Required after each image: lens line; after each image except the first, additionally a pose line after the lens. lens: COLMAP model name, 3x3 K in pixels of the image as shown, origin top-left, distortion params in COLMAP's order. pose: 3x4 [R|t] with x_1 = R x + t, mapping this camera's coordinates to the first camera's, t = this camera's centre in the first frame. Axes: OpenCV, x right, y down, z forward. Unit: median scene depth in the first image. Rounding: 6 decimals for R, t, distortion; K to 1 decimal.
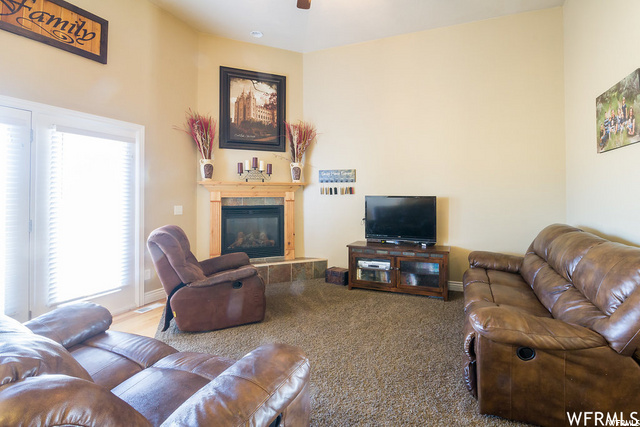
lens RADIAL K [[313.2, 0, 344.2], [0, 313.2, 195.7], [0, 0, 1]] dist [0.002640, -0.003384]
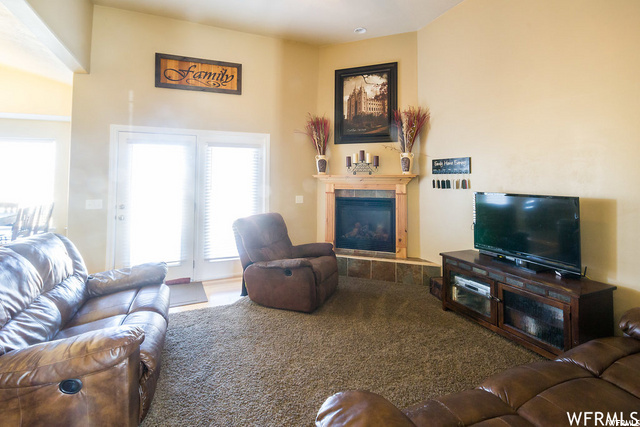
lens RADIAL K [[313.2, 0, 322.2], [0, 313.2, 169.7], [0, 0, 1]] dist [0.002640, -0.003384]
pose [[0.701292, -0.018382, -0.712637, 0.349097], [-0.004670, 0.999528, -0.030378, -0.028455], [0.712859, 0.024632, 0.700875, 0.198951]]
